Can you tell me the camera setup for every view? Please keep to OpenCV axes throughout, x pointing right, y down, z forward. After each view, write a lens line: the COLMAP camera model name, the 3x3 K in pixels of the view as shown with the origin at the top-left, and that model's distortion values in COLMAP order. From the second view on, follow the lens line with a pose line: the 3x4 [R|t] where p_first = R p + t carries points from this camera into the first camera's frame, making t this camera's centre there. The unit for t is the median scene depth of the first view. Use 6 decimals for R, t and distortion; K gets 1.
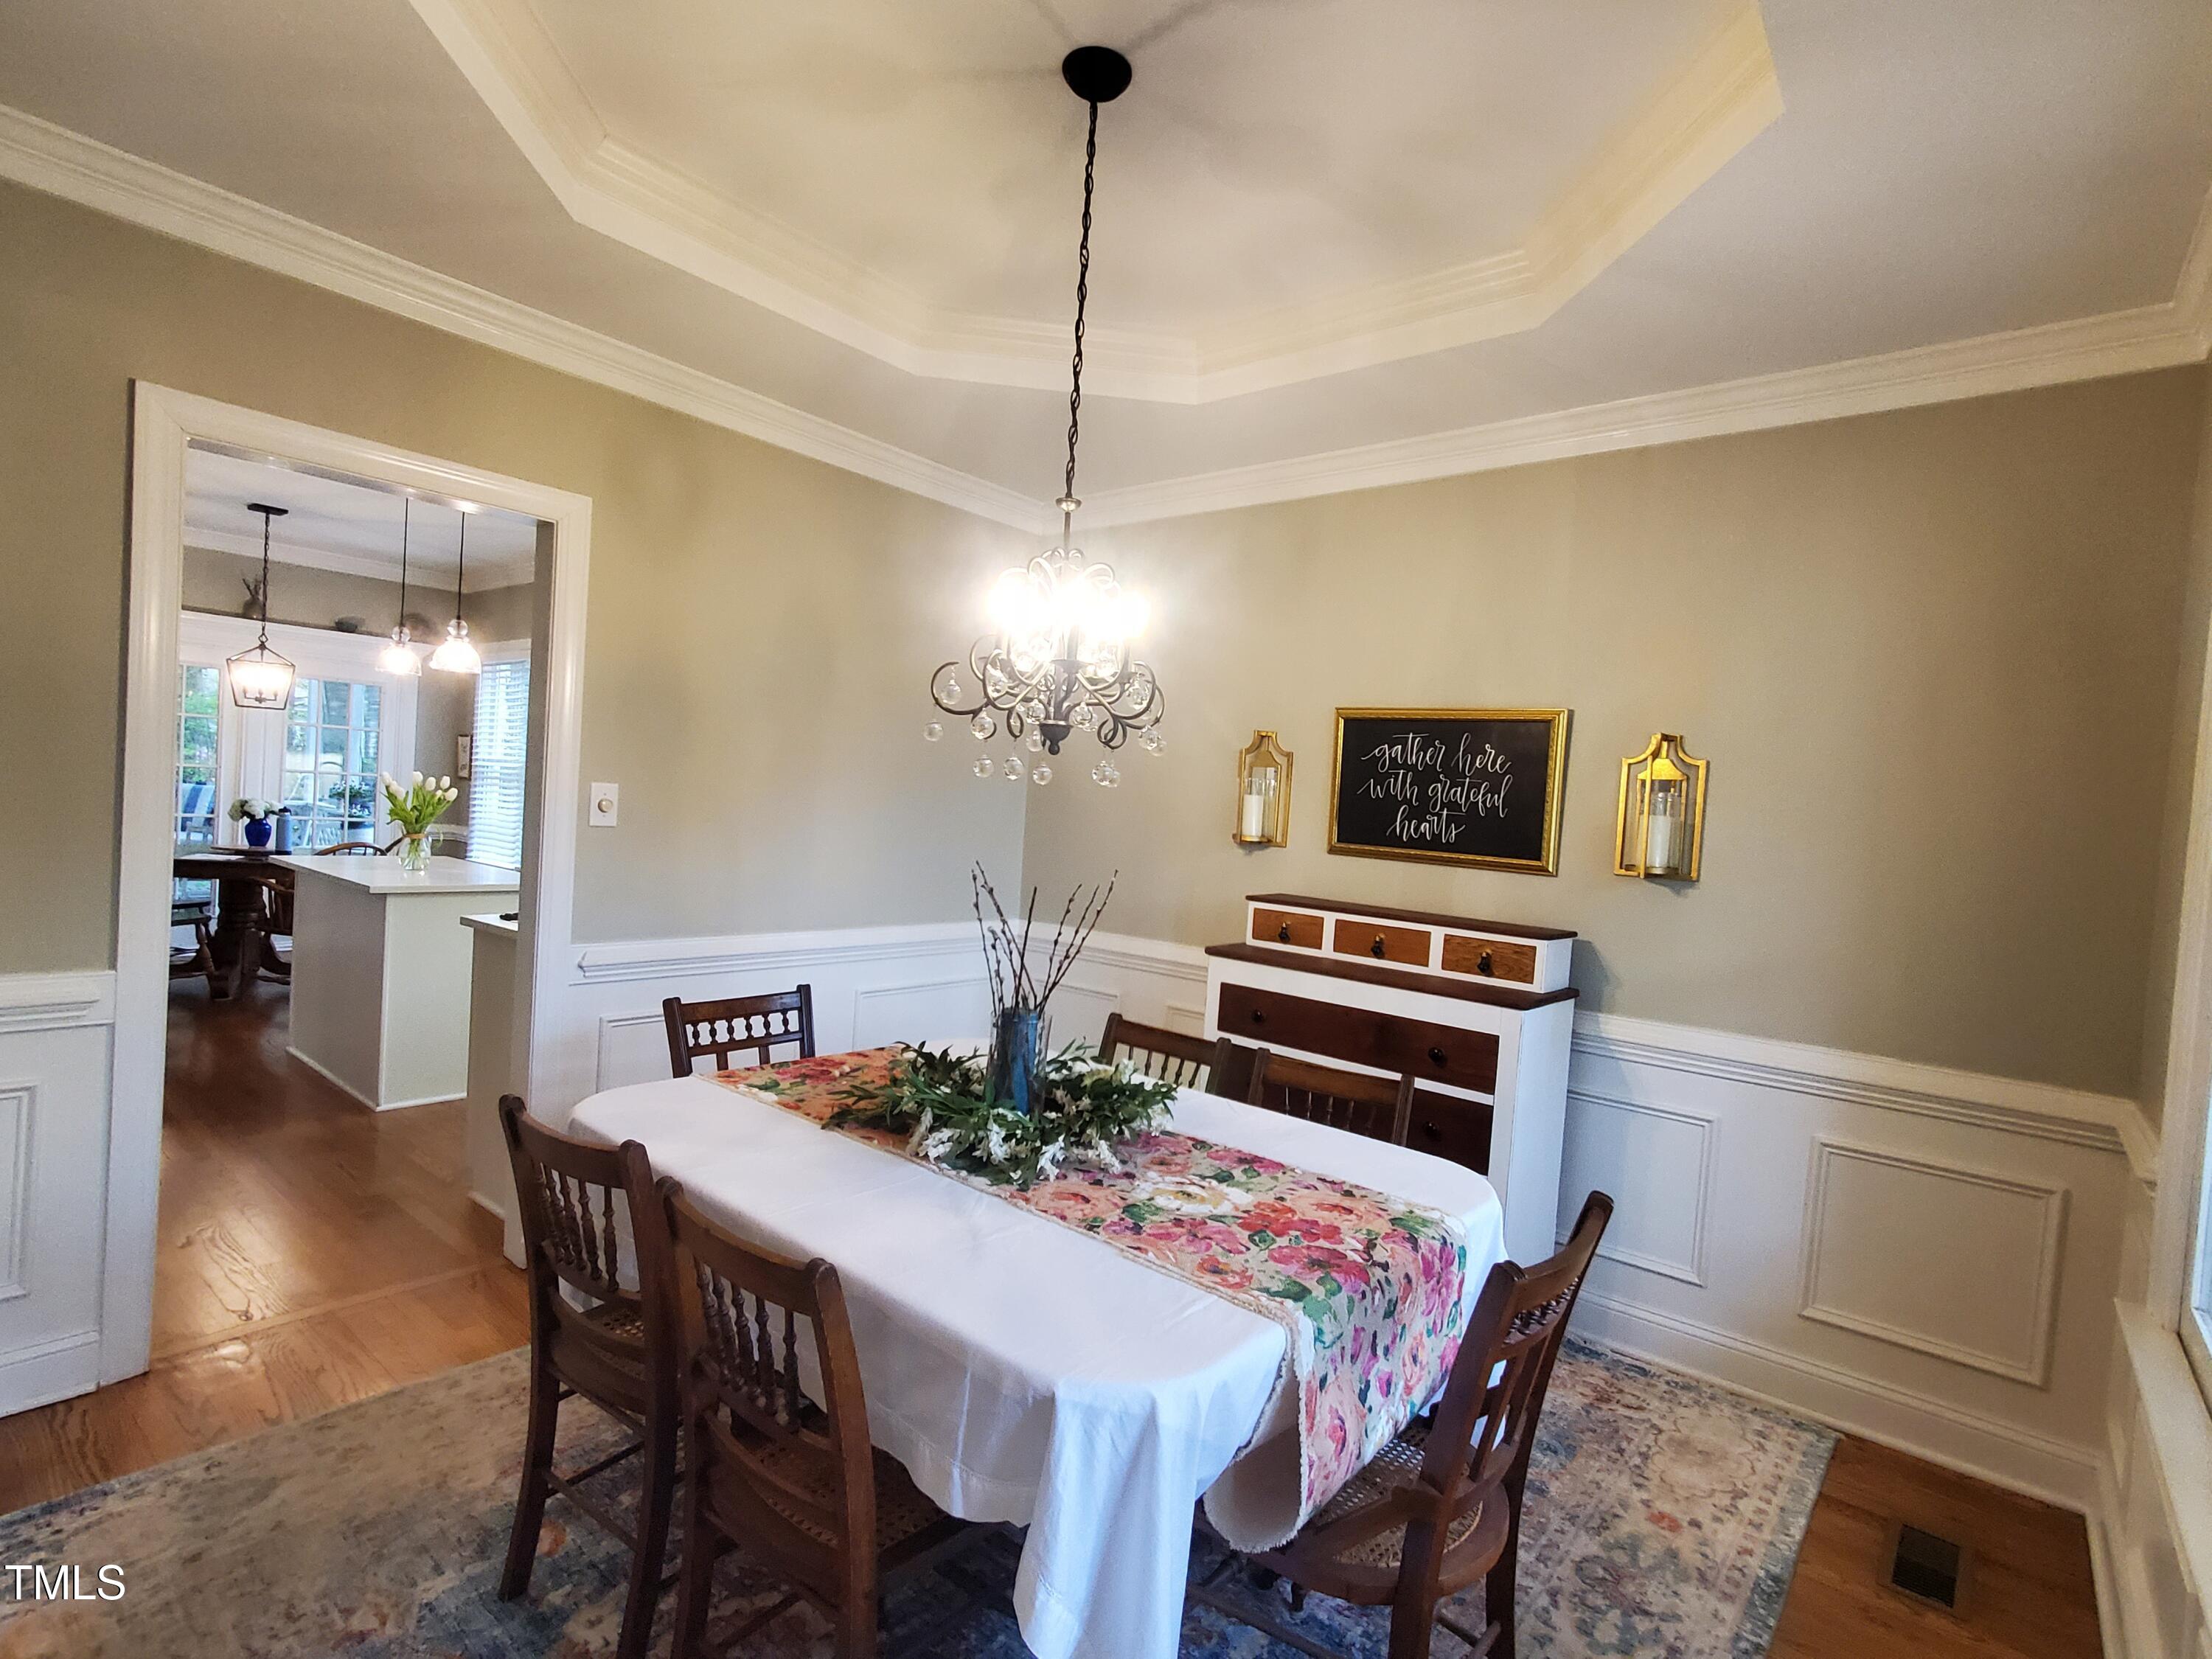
lens RADIAL K [[1078.6, 0, 1113.2], [0, 1078.6, 839.3], [0, 0, 1]] dist [-0.001135, 0.000039]
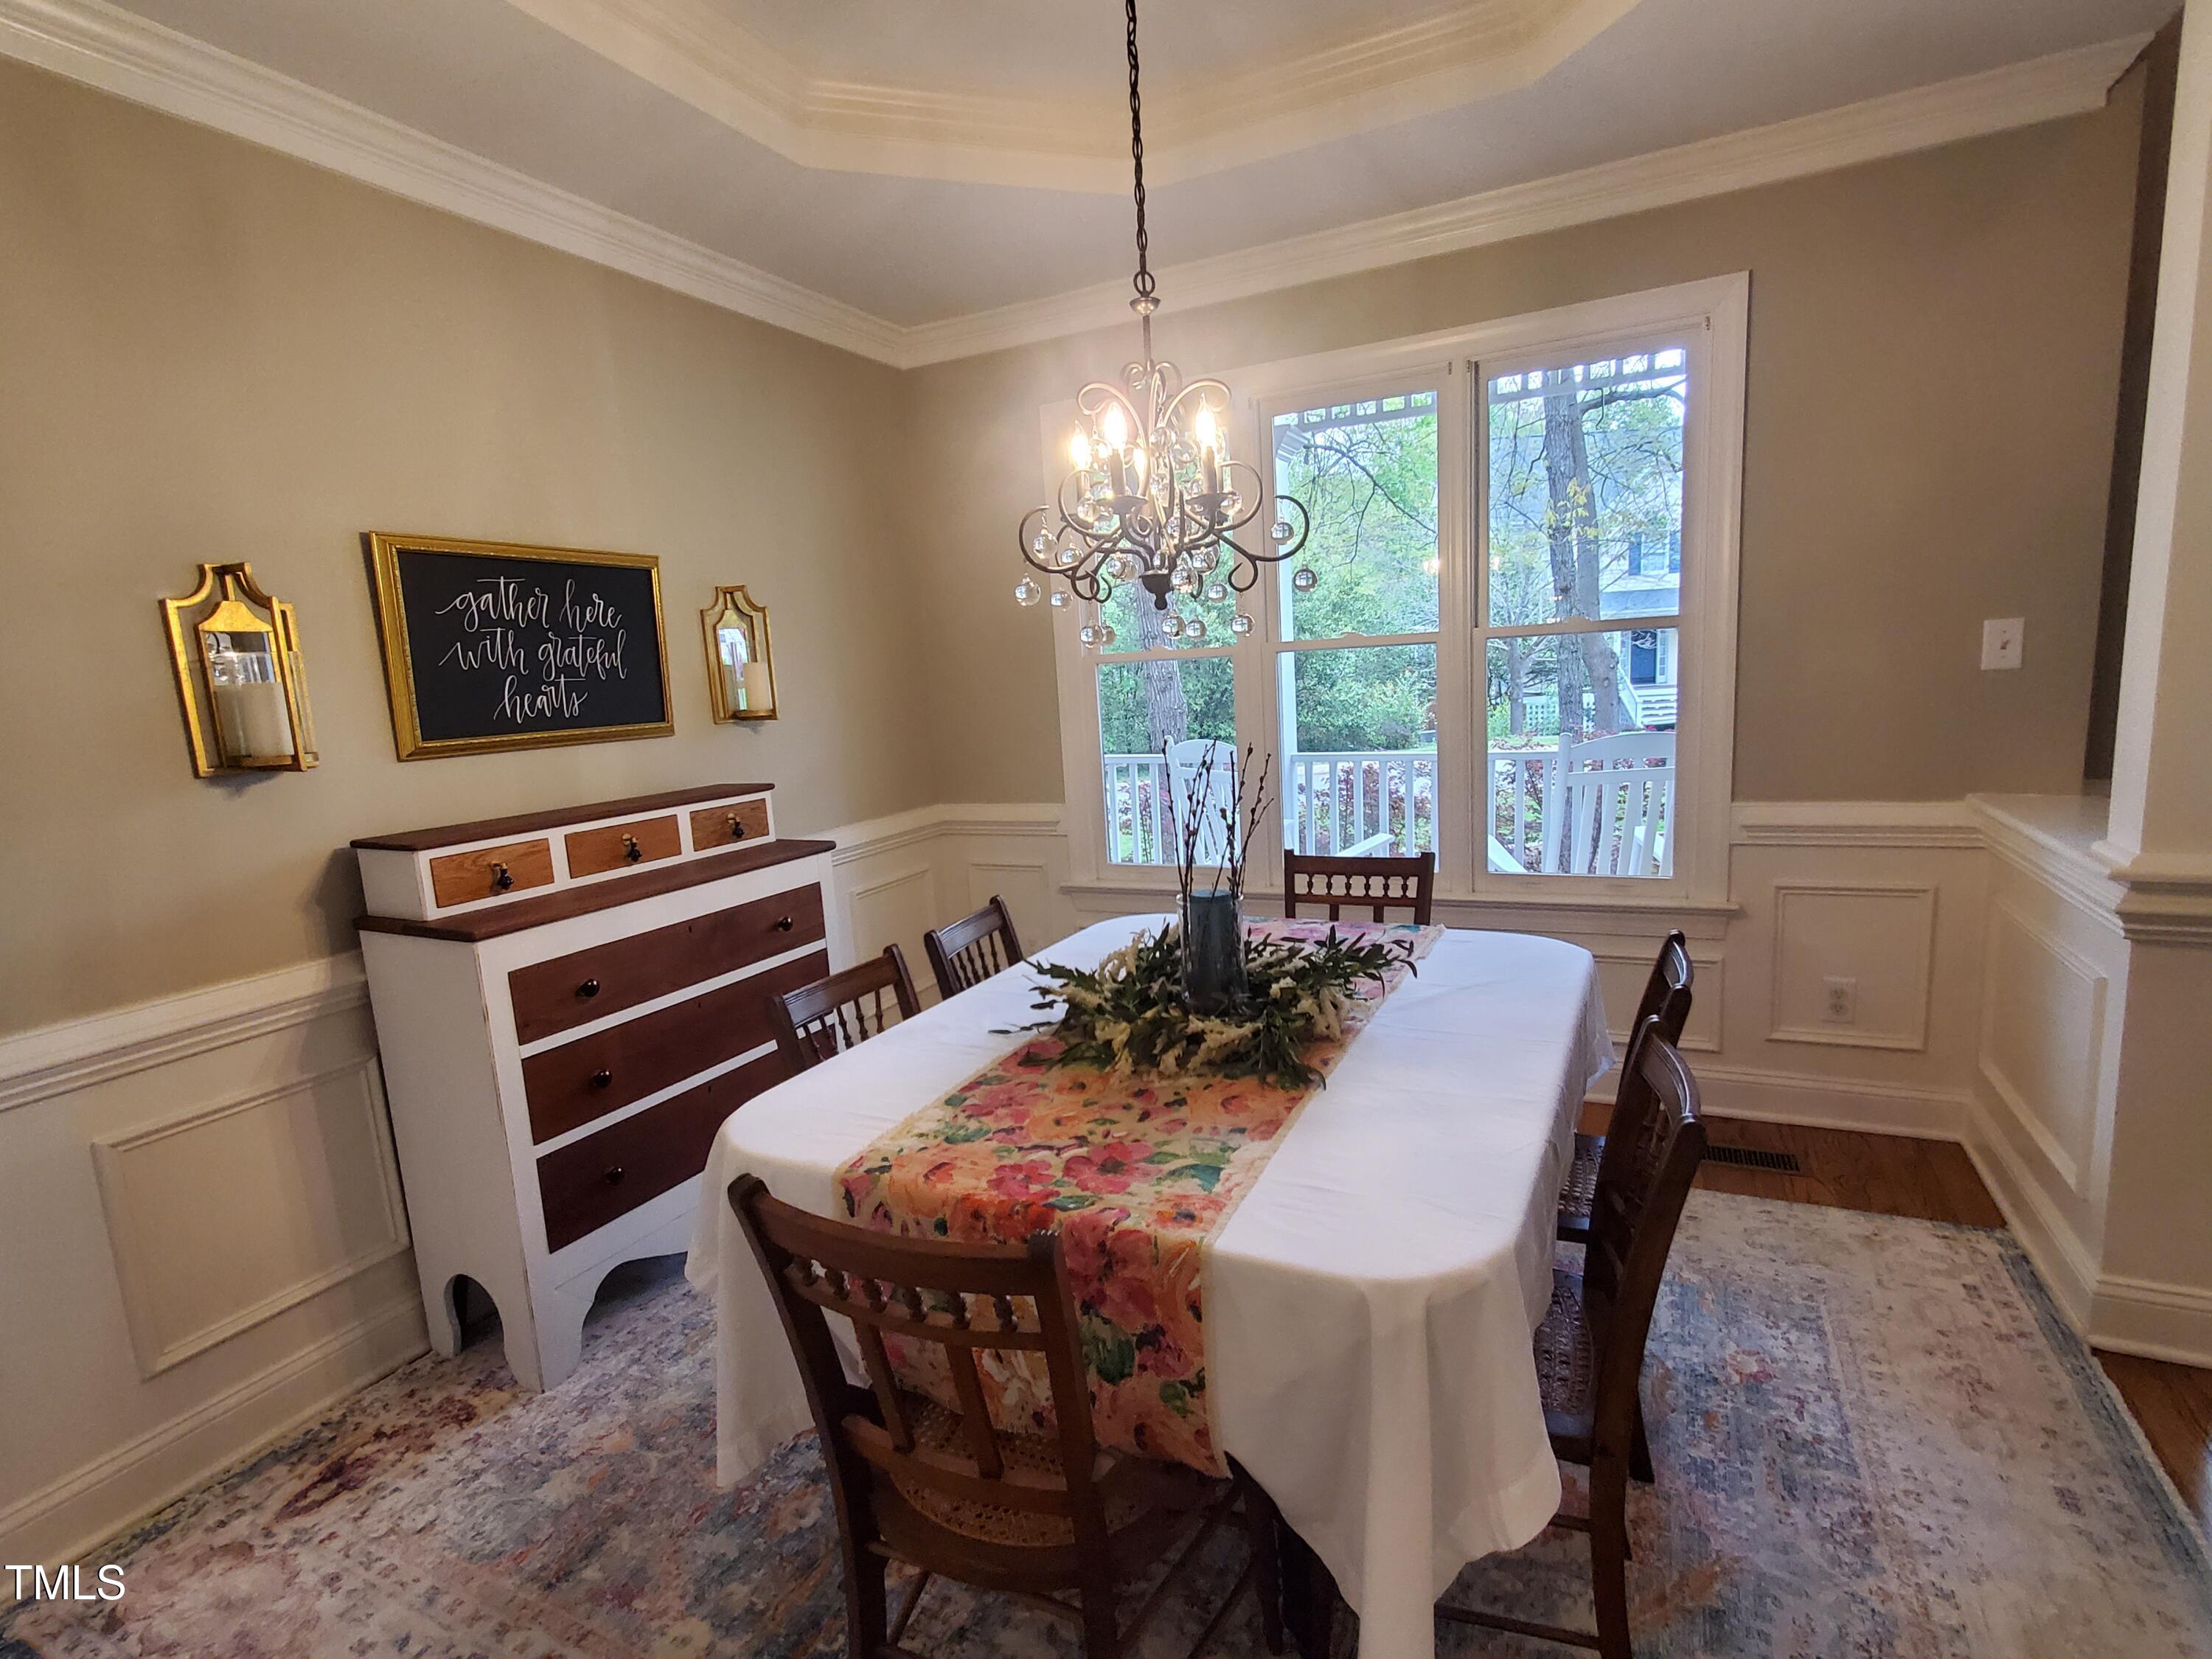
lens RADIAL K [[1078.6, 0, 1113.2], [0, 1078.6, 839.3], [0, 0, 1]] dist [-0.001135, 0.000039]
pose [[-0.224971, -0.211428, 0.951150, -0.575704], [0.074028, 0.969643, 0.233048, -0.066650], [-0.971549, 0.122841, -0.202490, 0.779384]]
